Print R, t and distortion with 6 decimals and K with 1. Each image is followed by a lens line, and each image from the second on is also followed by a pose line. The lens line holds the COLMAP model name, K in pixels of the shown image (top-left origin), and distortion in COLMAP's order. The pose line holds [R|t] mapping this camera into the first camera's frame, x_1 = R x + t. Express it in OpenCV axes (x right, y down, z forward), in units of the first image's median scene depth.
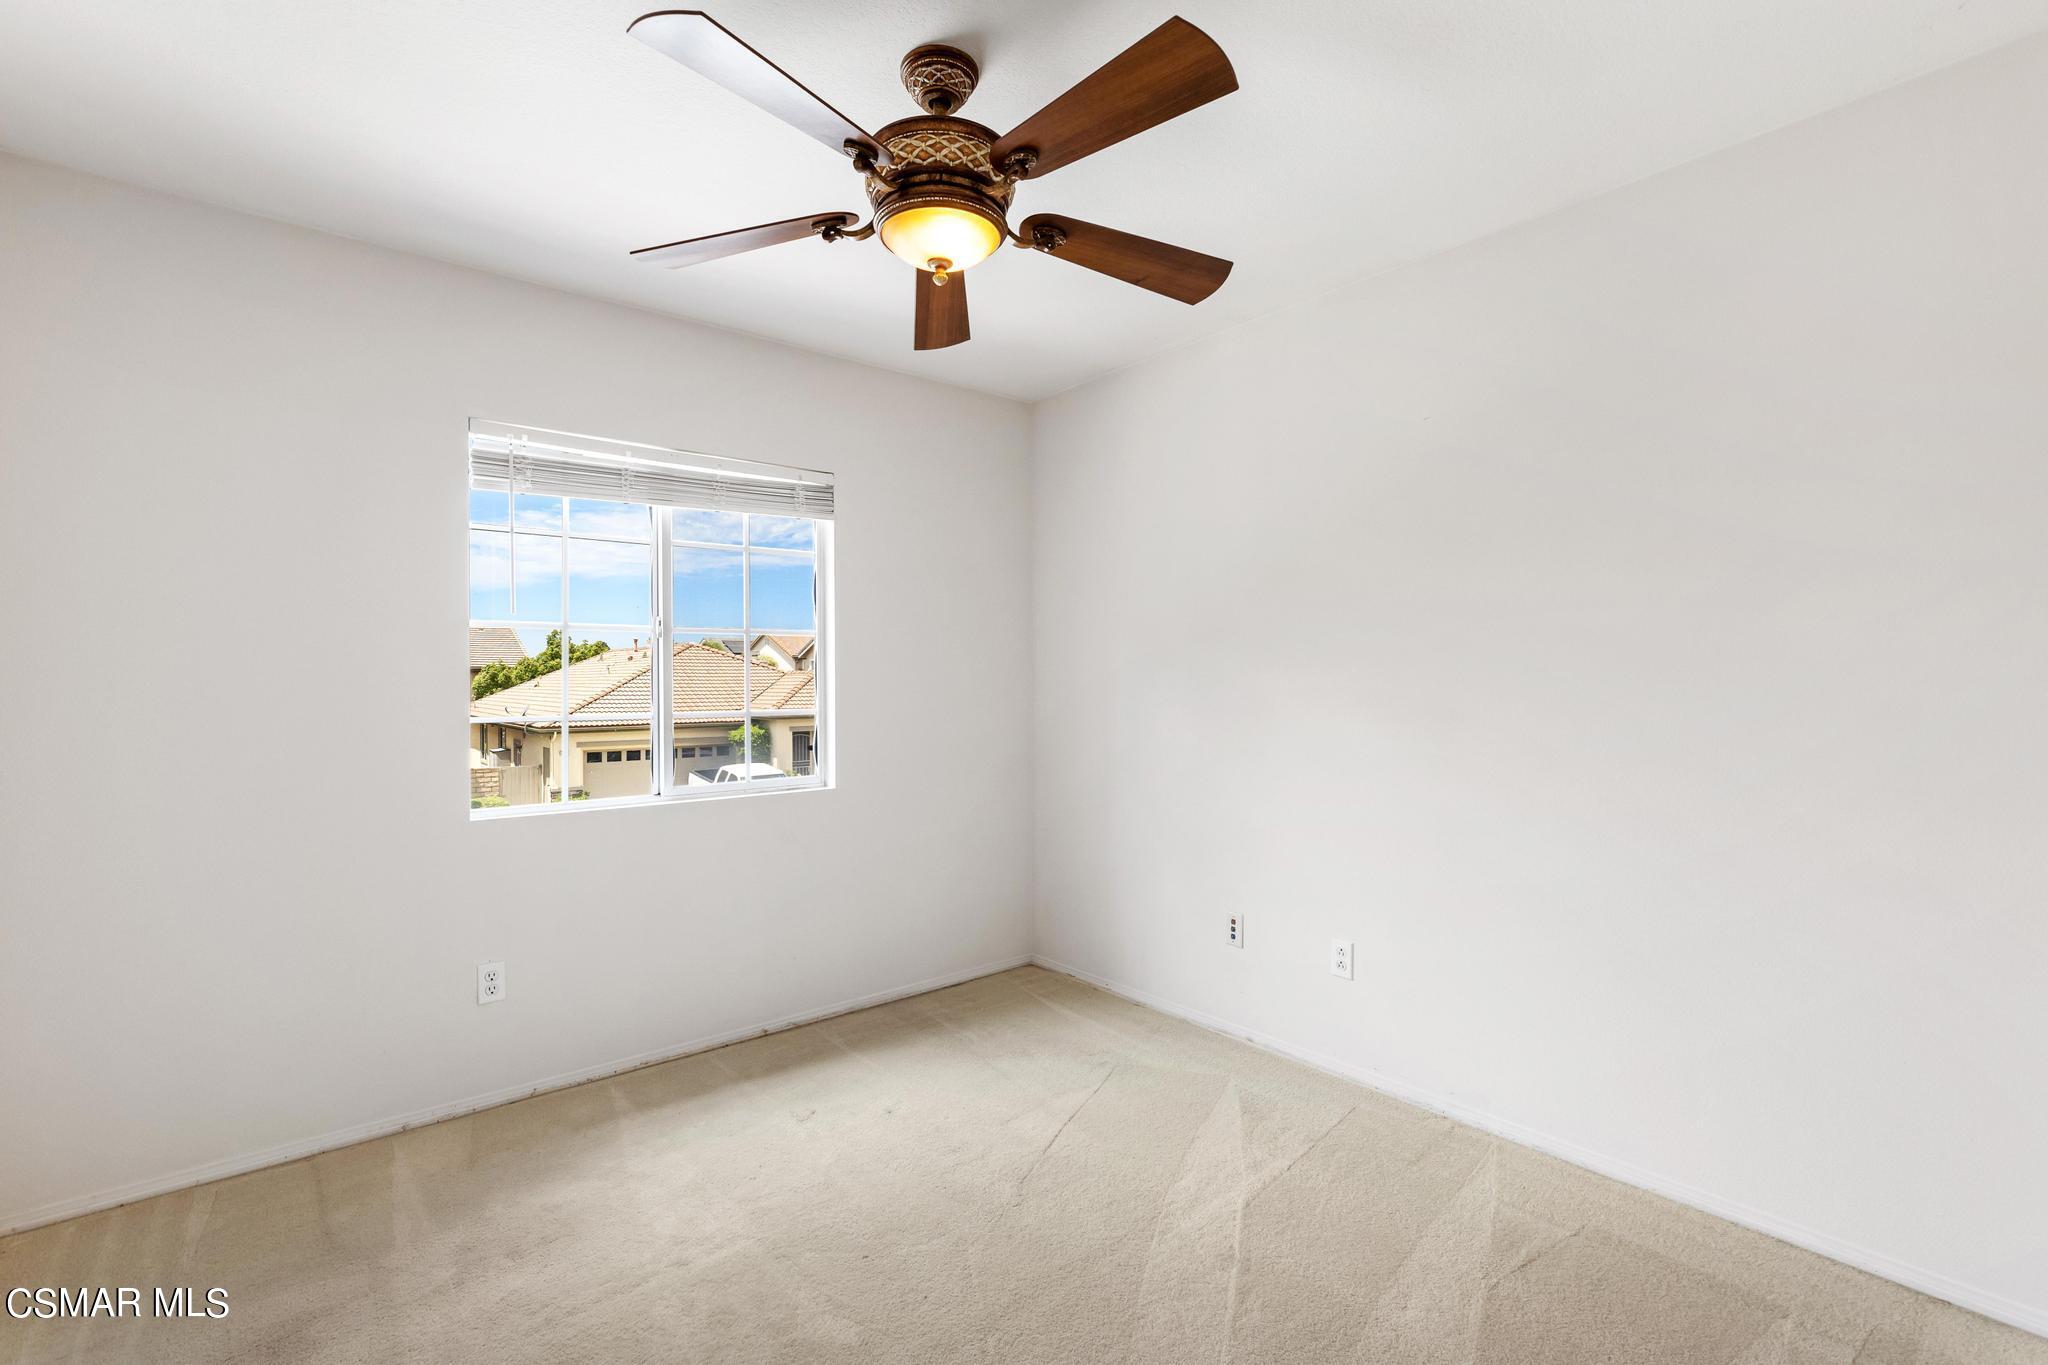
lens RADIAL K [[918.5, 0, 1032.5], [0, 918.5, 669.4], [0, 0, 1]] dist [-0.002134, -0.000201]
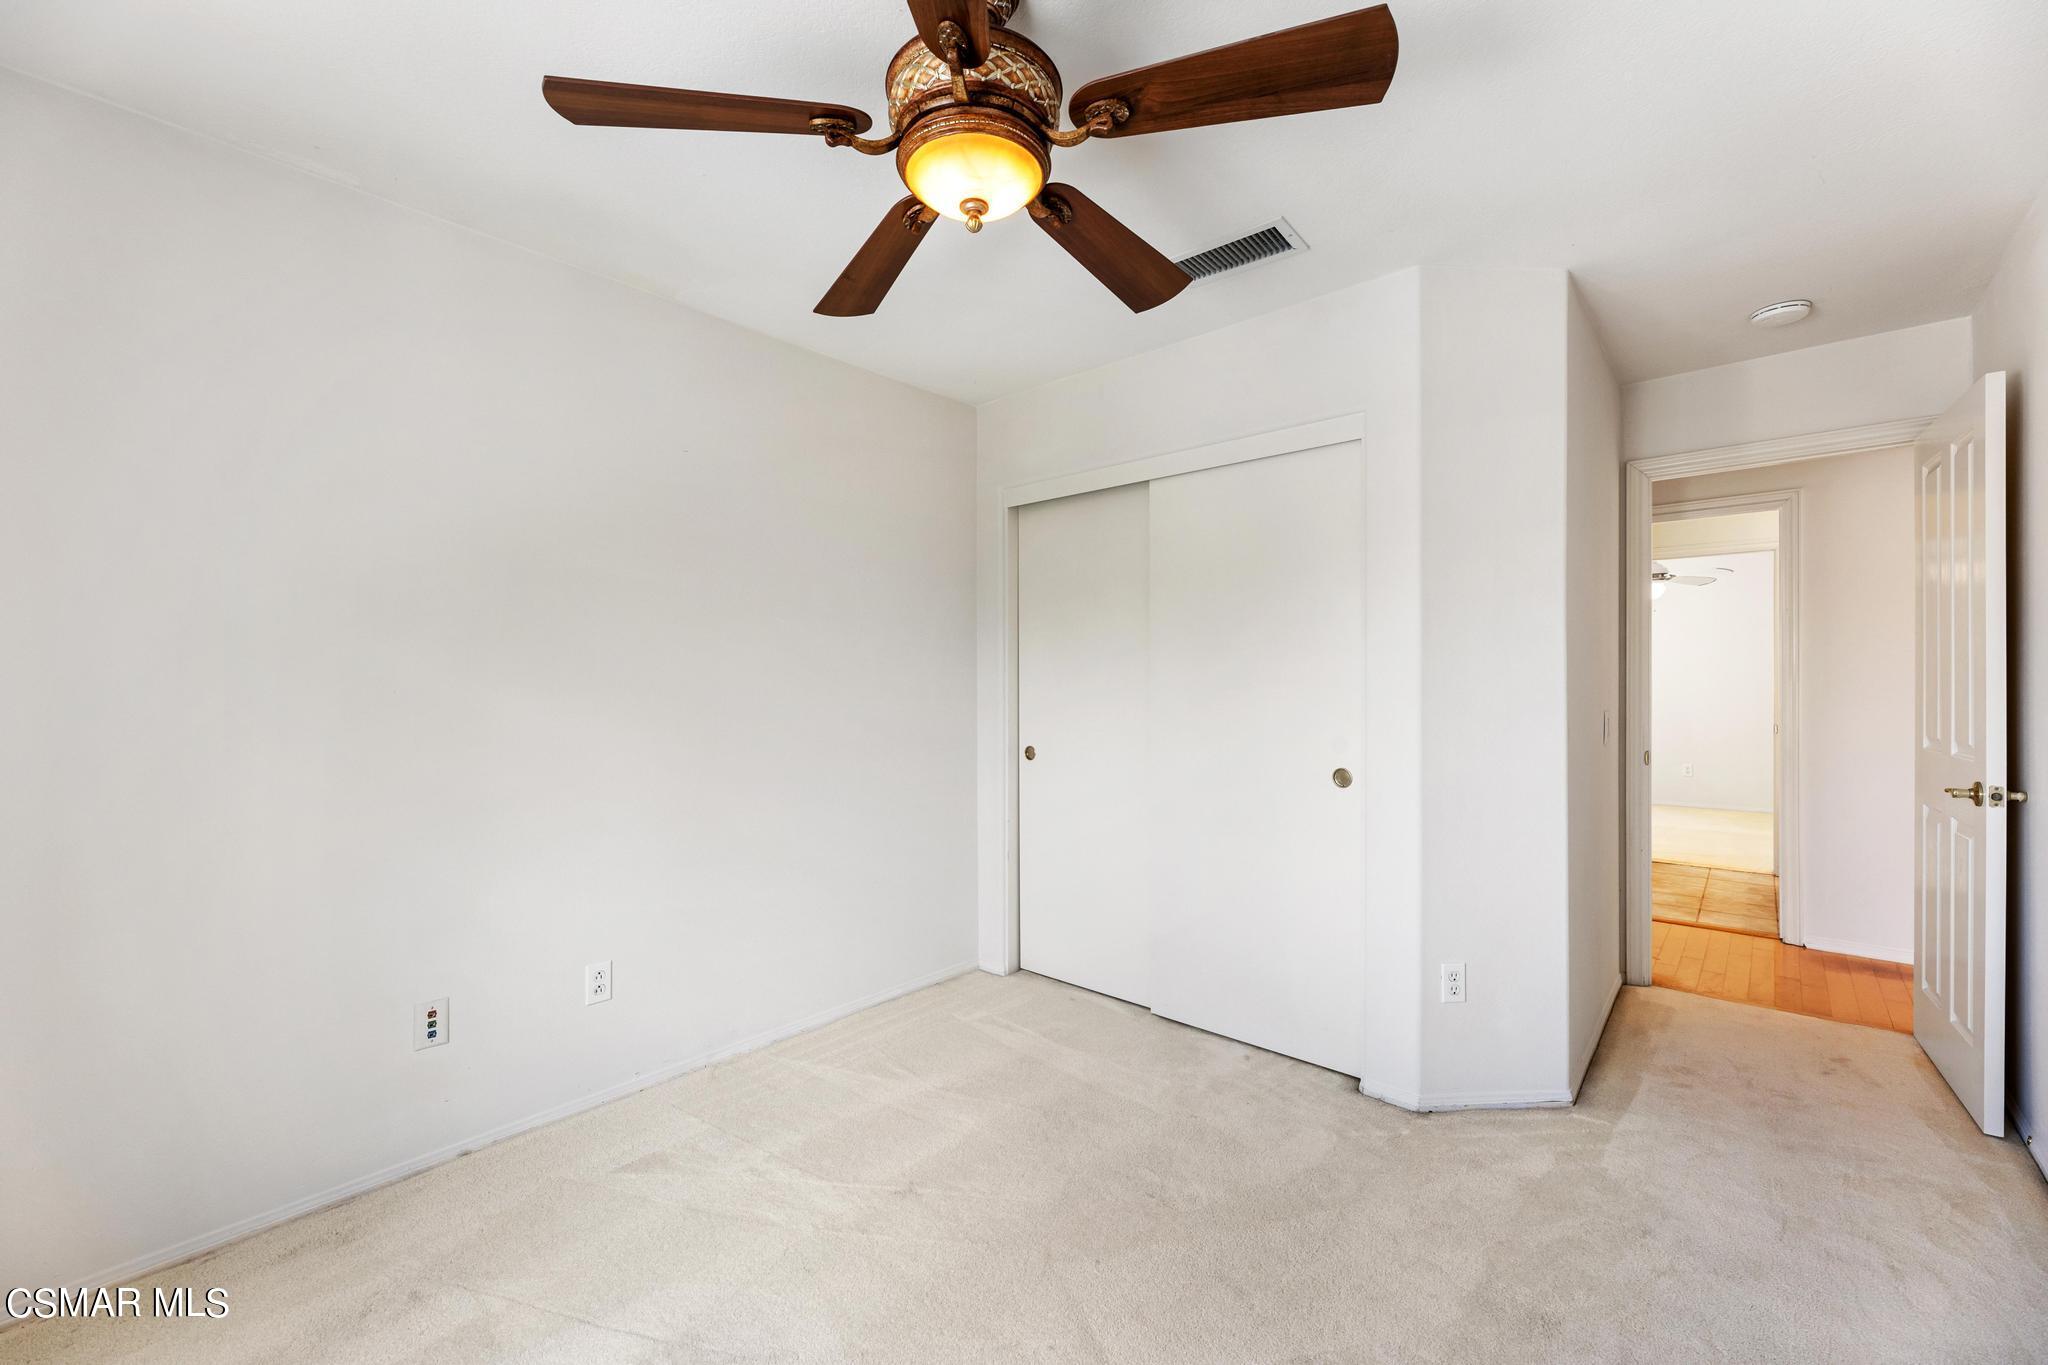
lens RADIAL K [[821.0, 0, 1024.0], [0, 821.0, 682.5], [0, 0, 1]] dist [0.000194, -0.000078]
pose [[-0.167281, 0.003224, 0.985904, -0.567857], [-0.013092, 0.999899, -0.005491, 0.004794], [-0.985822, -0.013826, -0.167222, 0.708404]]
